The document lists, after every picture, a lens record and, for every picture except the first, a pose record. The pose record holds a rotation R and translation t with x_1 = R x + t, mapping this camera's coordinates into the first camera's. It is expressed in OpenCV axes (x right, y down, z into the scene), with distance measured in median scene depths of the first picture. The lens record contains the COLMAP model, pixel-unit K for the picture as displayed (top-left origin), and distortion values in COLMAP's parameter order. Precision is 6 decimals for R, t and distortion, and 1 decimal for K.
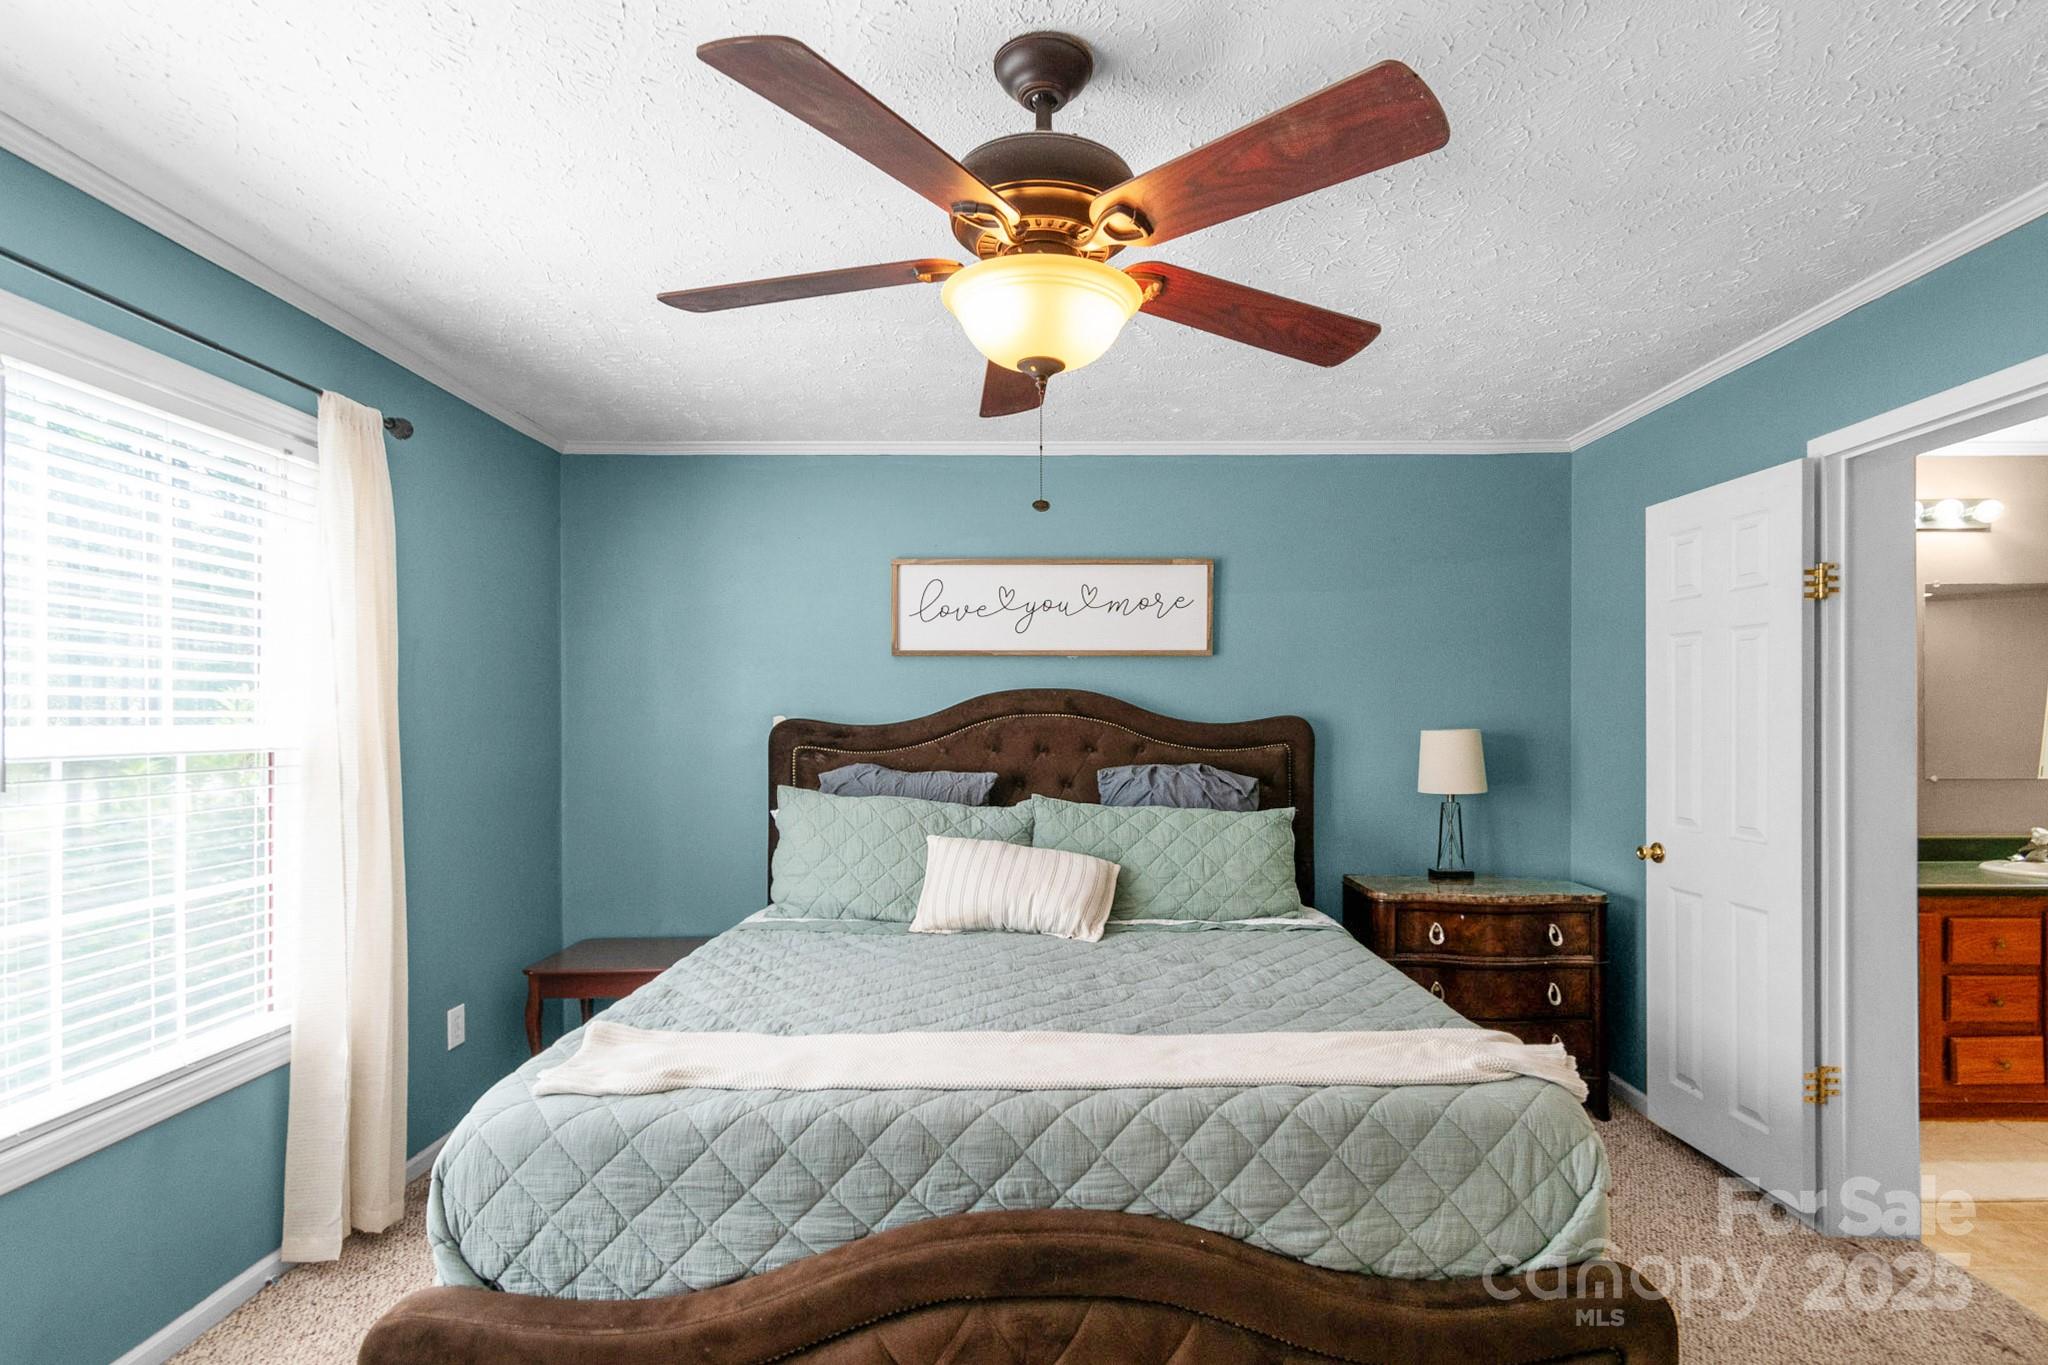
lens RADIAL K [[964.5, 0, 1031.3], [0, 964.5, 728.0], [0, 0, 1]] dist [-0.000989, -0.000385]
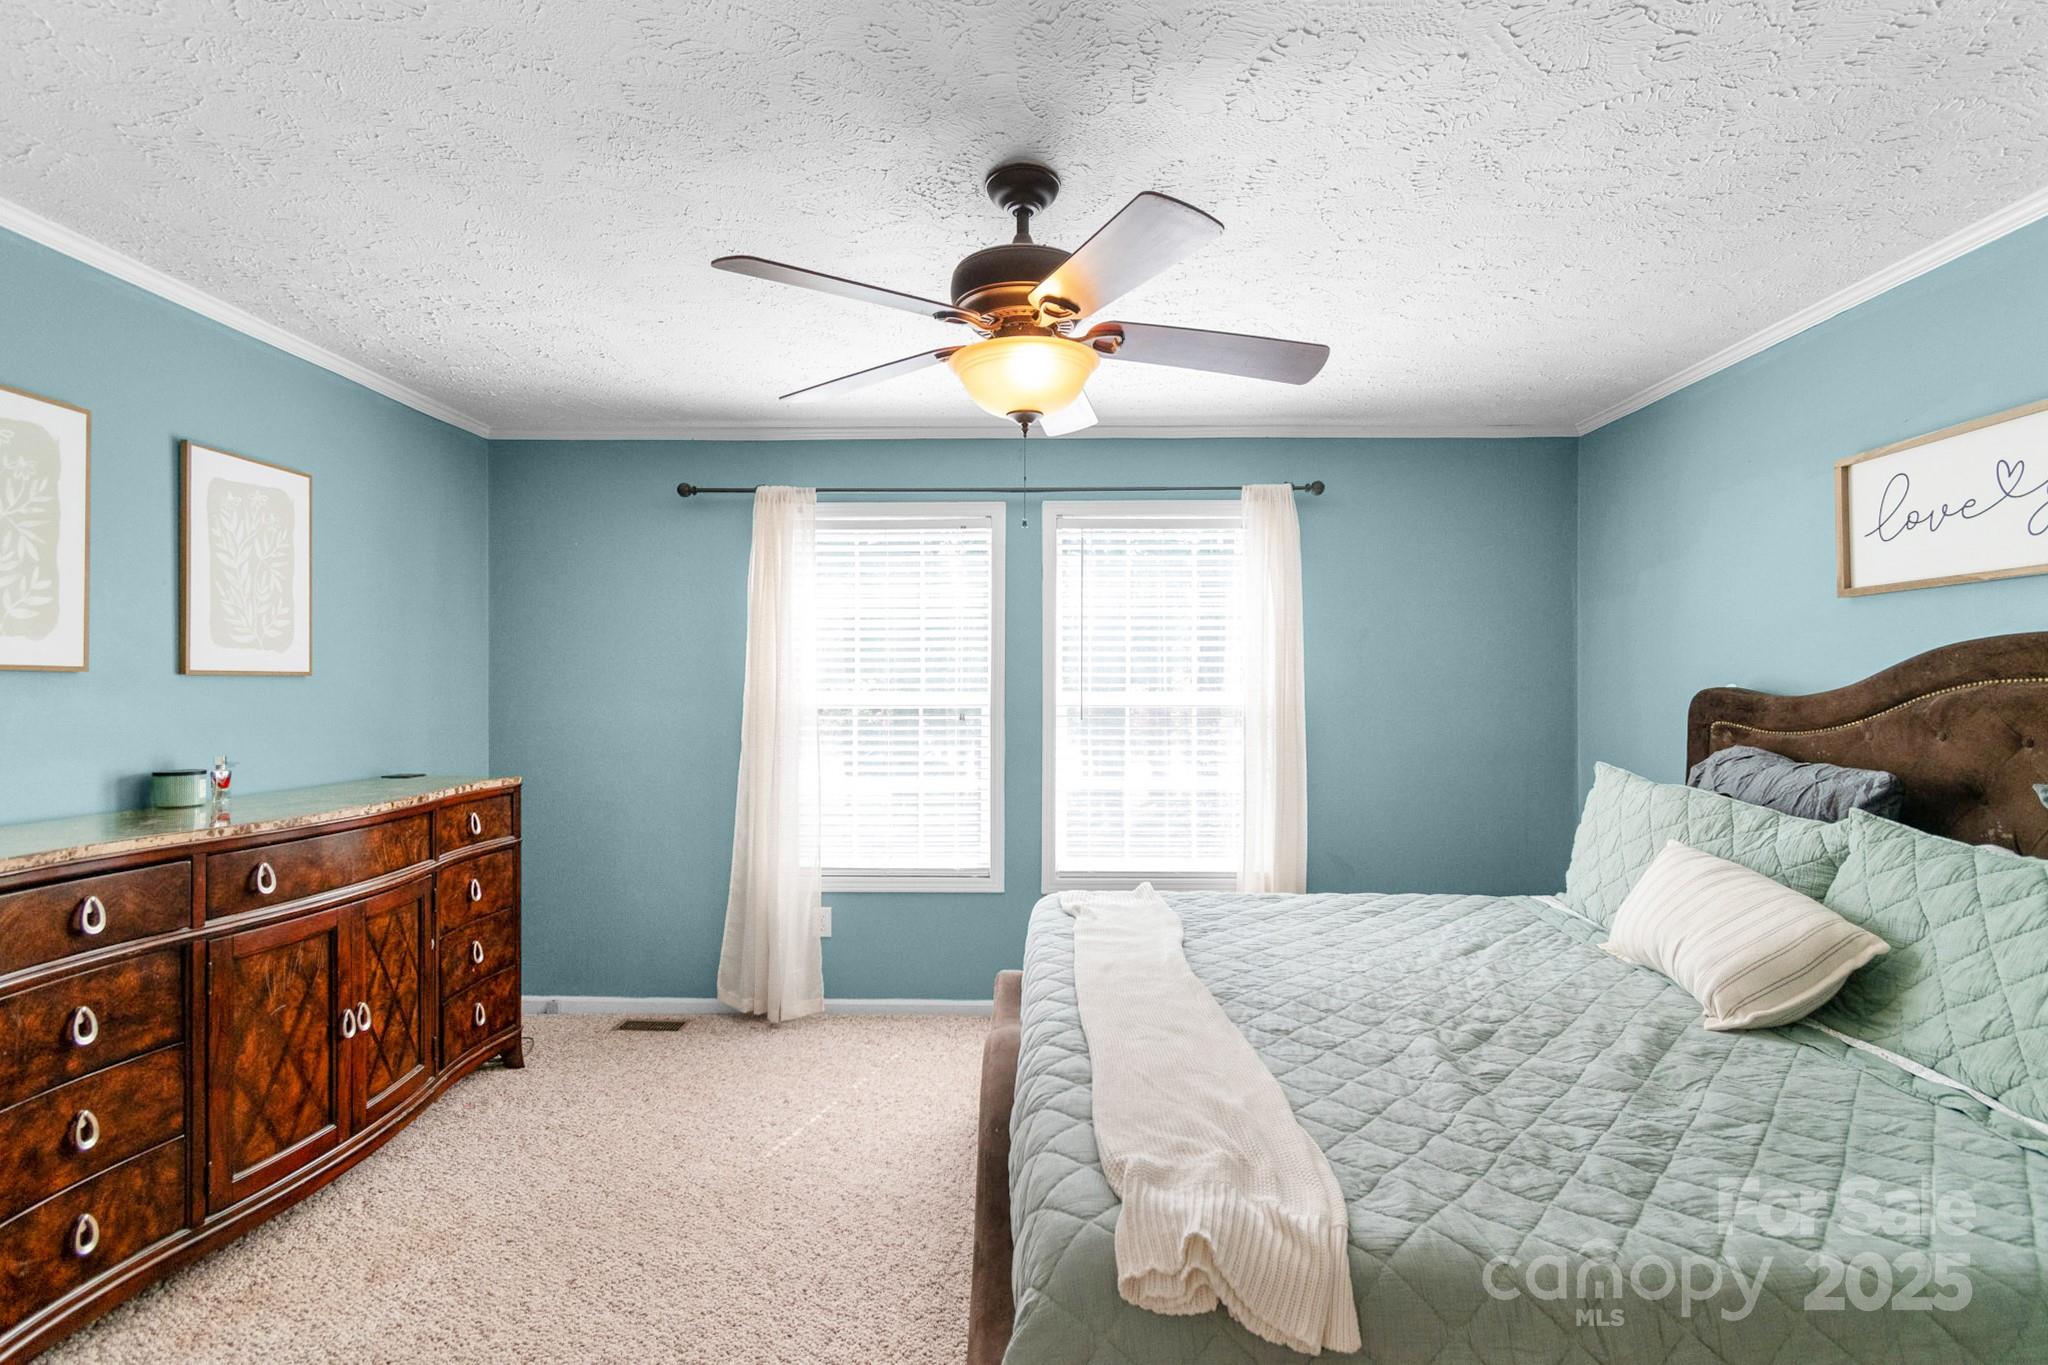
lens RADIAL K [[930.4, 0, 1019.7], [0, 930.4, 689.8], [0, 0, 1]] dist [-0.001175, 0.000010]
pose [[-0.018267, 0.002492, -0.999830, 0.556090], [-0.008402, 0.999961, 0.002645, -0.004720], [0.999798, 0.008449, -0.018245, 0.429786]]
